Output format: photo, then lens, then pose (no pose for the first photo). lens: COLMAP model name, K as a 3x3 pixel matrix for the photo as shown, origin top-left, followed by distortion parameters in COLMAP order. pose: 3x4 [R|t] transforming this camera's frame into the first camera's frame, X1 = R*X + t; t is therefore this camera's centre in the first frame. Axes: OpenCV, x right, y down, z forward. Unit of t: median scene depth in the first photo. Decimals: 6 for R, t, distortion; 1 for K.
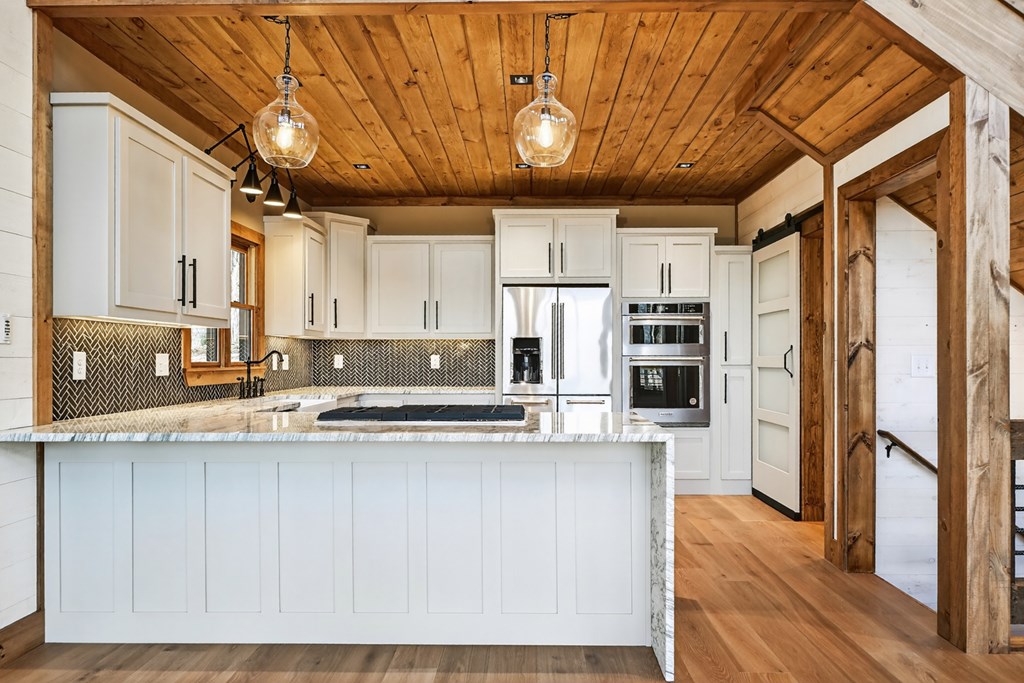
lens RADIAL K [[679.5, 0, 512.3], [0, 679.5, 356.2], [0, 0, 1]] dist [0.002643, 0.001682]
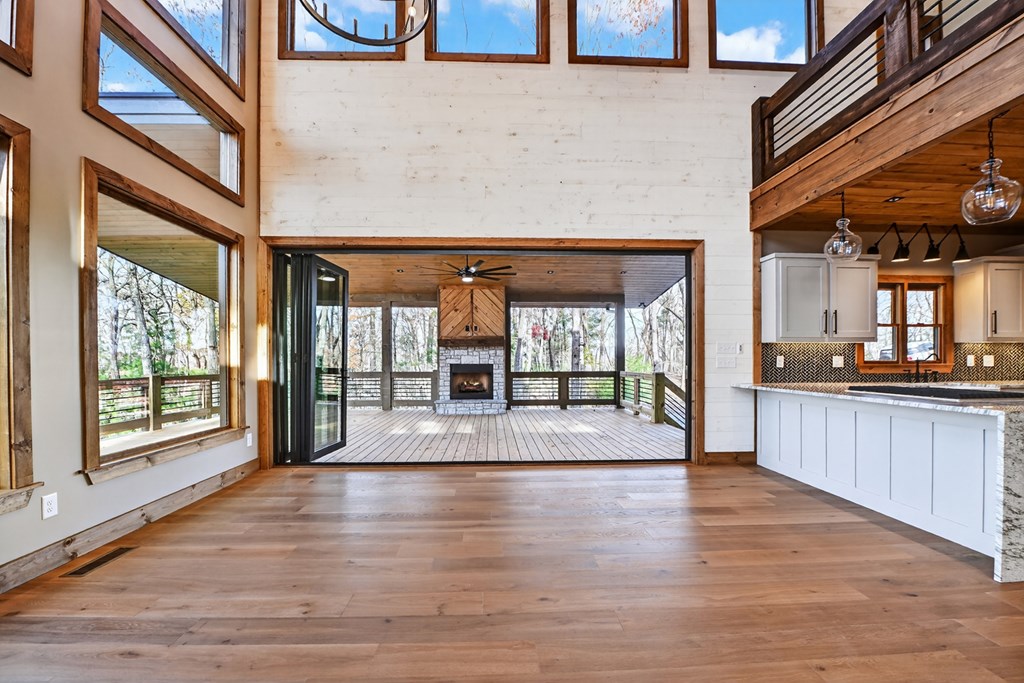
lens RADIAL K [[414.5, 0, 511.7], [0, 414.5, 357.9], [0, 0, 1]] dist [-0.032474, -0.000149]
pose [[0.064630, -0.003950, -0.997902, 0.785955], [0.008284, 0.999960, -0.003421, -0.002570], [0.997875, -0.008045, 0.064660, -0.062683]]
